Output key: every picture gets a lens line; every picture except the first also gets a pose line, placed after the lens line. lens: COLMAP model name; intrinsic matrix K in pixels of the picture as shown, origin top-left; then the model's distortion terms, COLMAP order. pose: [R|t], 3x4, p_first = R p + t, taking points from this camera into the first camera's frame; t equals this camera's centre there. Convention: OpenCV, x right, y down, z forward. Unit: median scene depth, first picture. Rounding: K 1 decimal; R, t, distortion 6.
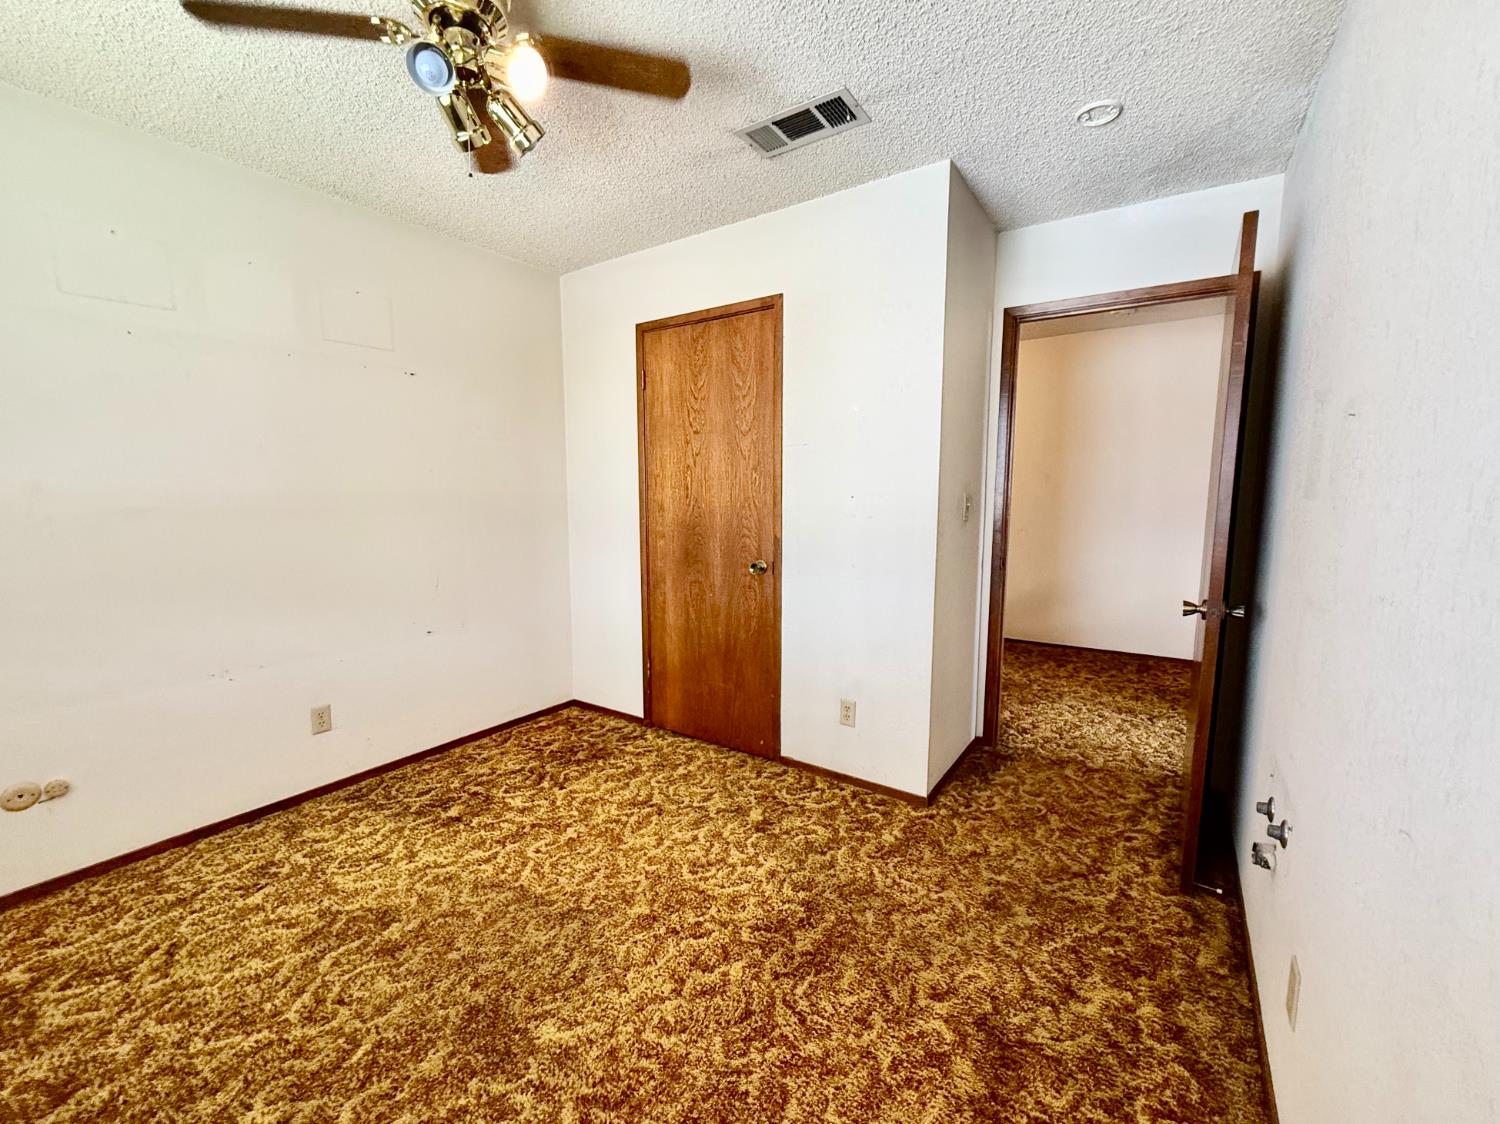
lens RADIAL K [[619.3, 0, 750.0], [0, 619.3, 562.0], [0, 0, 1]] dist [0.001195, 0.000289]
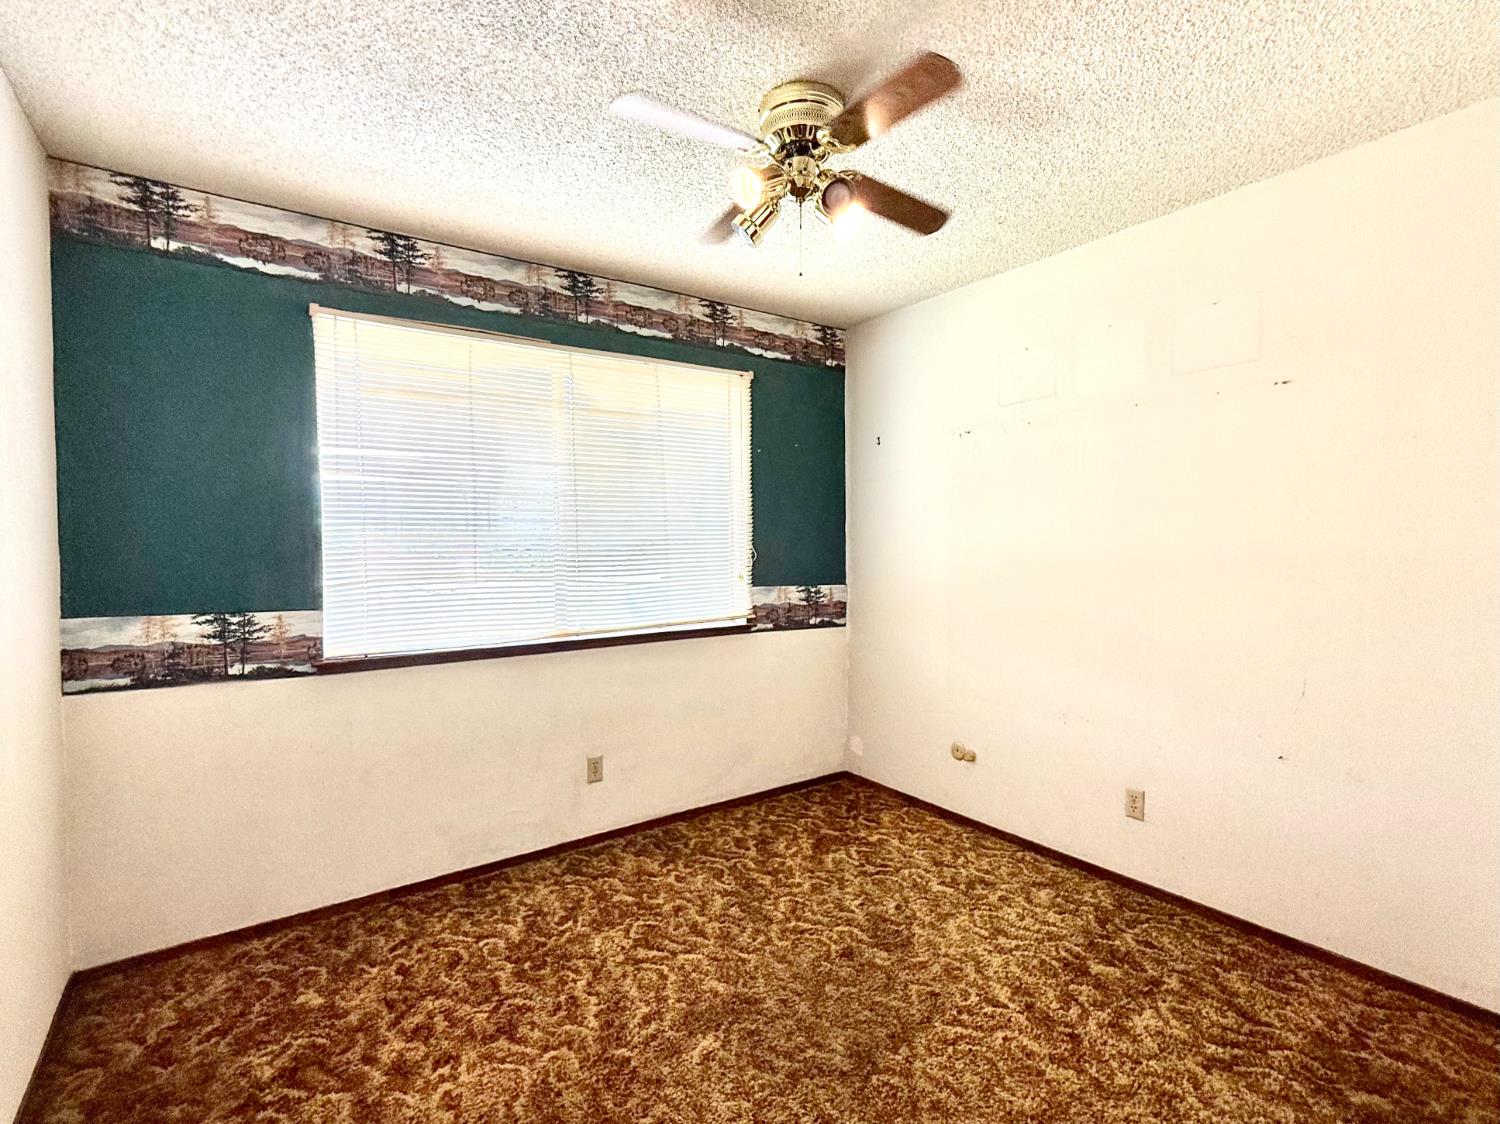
lens RADIAL K [[733.6, 0, 750.0], [0, 733.6, 562.0], [0, 0, 1]] dist [-0.000324, -0.000137]
pose [[-0.350729, 0.023237, -0.936189, 0.565172], [-0.104766, 0.992443, 0.063883, -0.116416], [0.930598, 0.120486, -0.345644, 0.957753]]
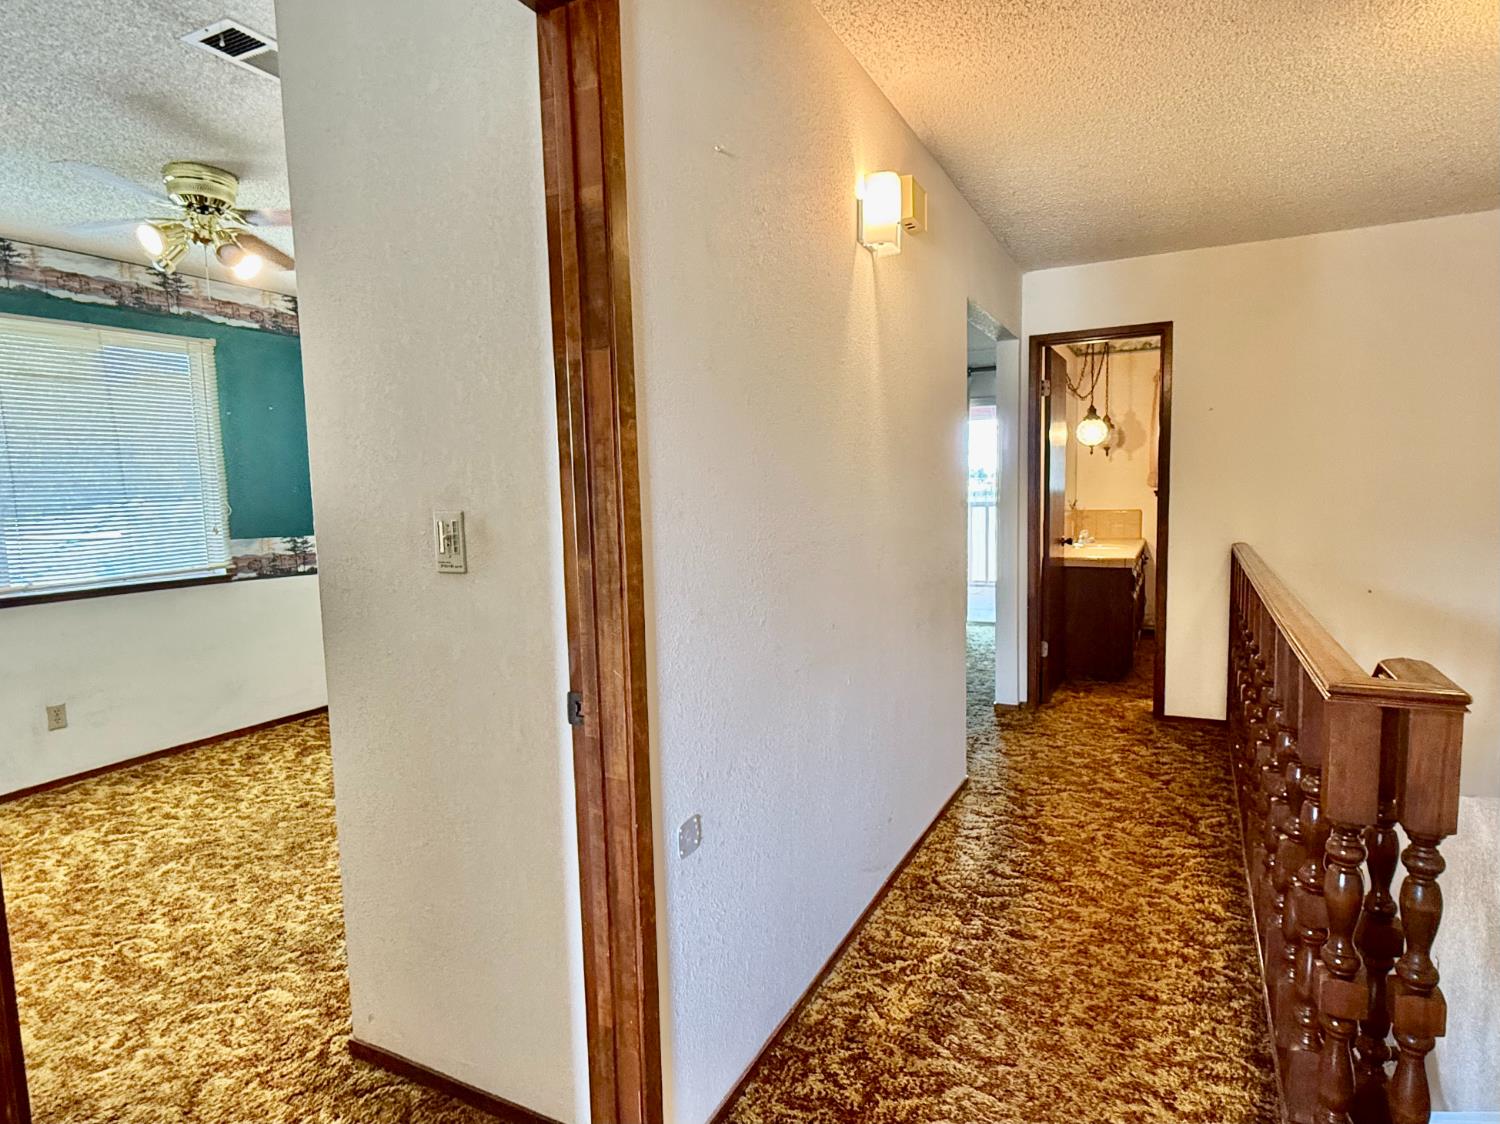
lens RADIAL K [[830.8, 0, 763.9], [0, 830.8, 566.7], [0, 0, 1]] dist [0.003688, -0.002707]
pose [[0.134000, 0.089232, -0.986956, 1.208826], [-0.094385, 0.992559, 0.076924, -0.170164], [0.986476, 0.082846, 0.141425, 1.404976]]
